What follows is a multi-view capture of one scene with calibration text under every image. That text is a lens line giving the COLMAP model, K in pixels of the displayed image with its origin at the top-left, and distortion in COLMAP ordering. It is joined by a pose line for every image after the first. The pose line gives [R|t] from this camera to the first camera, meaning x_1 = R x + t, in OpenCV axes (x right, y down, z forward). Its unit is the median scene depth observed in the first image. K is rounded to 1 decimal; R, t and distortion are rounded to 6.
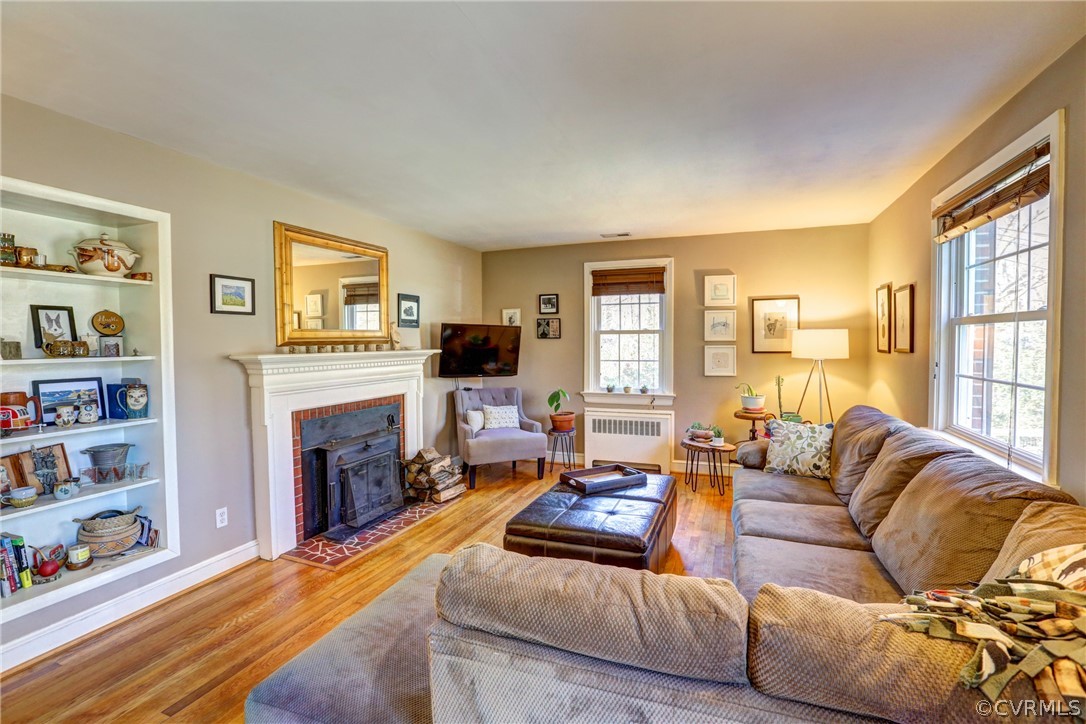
lens RADIAL K [[499.7, 0, 546.1], [0, 499.7, 358.1], [0, 0, 1]] dist [-0.049984, 0.019952]
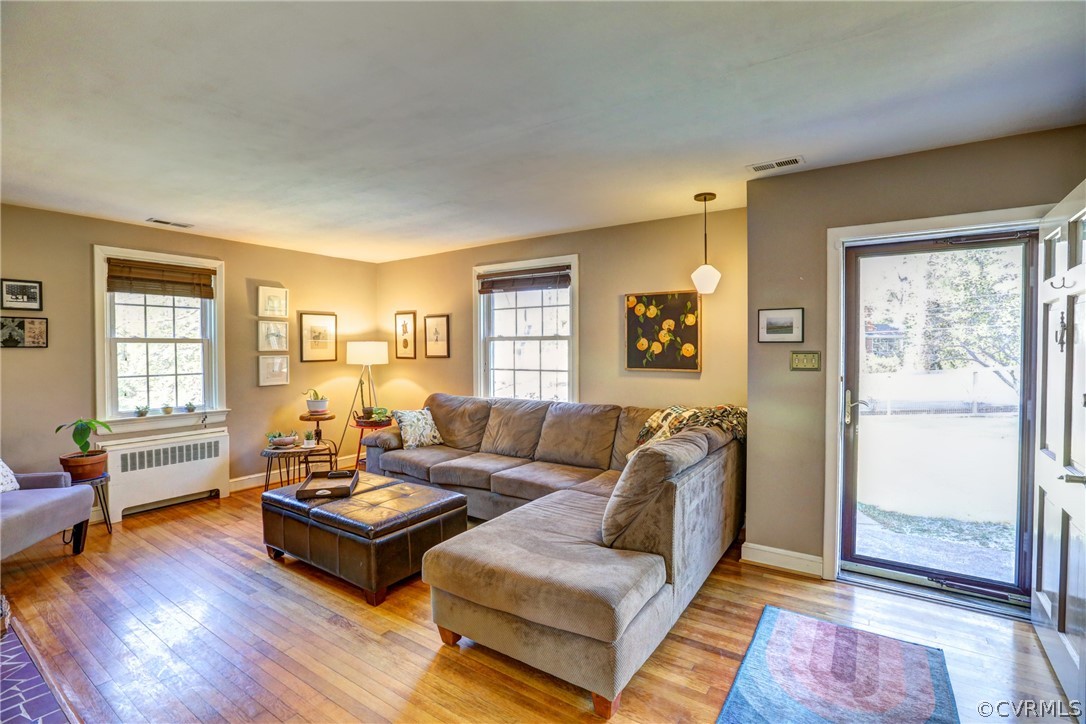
lens RADIAL K [[499.7, 0, 546.1], [0, 499.7, 358.1], [0, 0, 1]] dist [-0.049984, 0.019952]
pose [[0.227047, -0.013258, 0.973794, -0.743616], [0.037894, 0.999270, 0.004770, -0.004959], [-0.973146, 0.035818, 0.227383, 0.317800]]
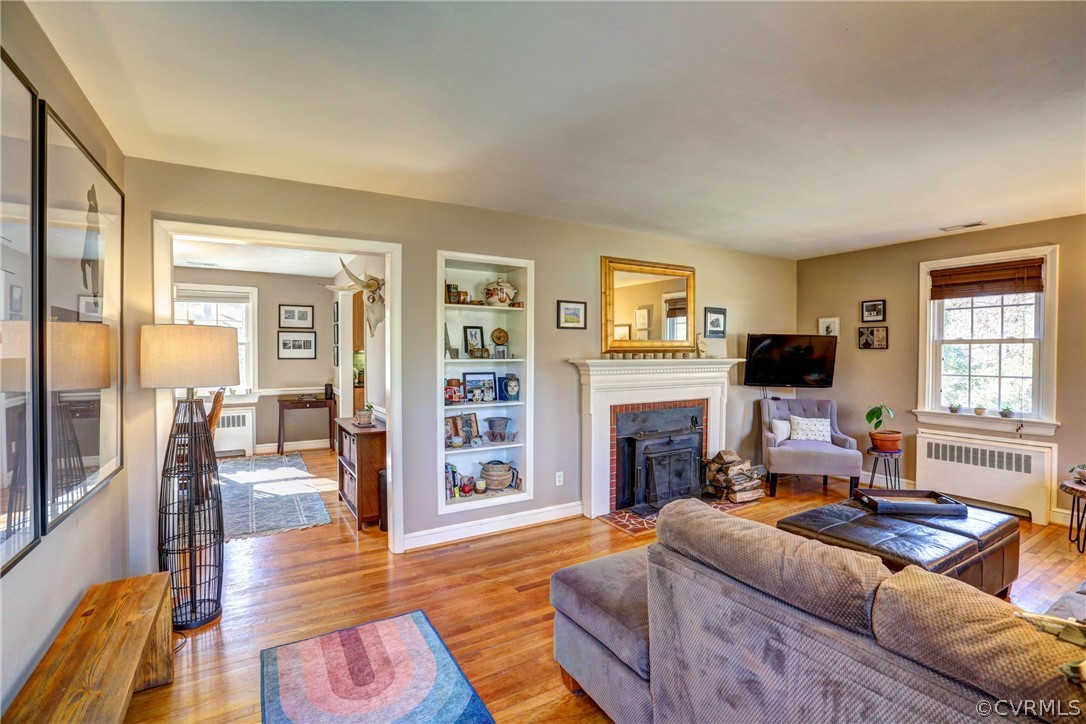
lens RADIAL K [[499.7, 0, 546.1], [0, 499.7, 358.1], [0, 0, 1]] dist [-0.049984, 0.019952]
pose [[0.793522, 0.016042, -0.608331, 0.126091], [-0.027693, 0.999569, -0.009764, 0.004804], [0.607912, 0.024594, 0.793624, -0.113681]]
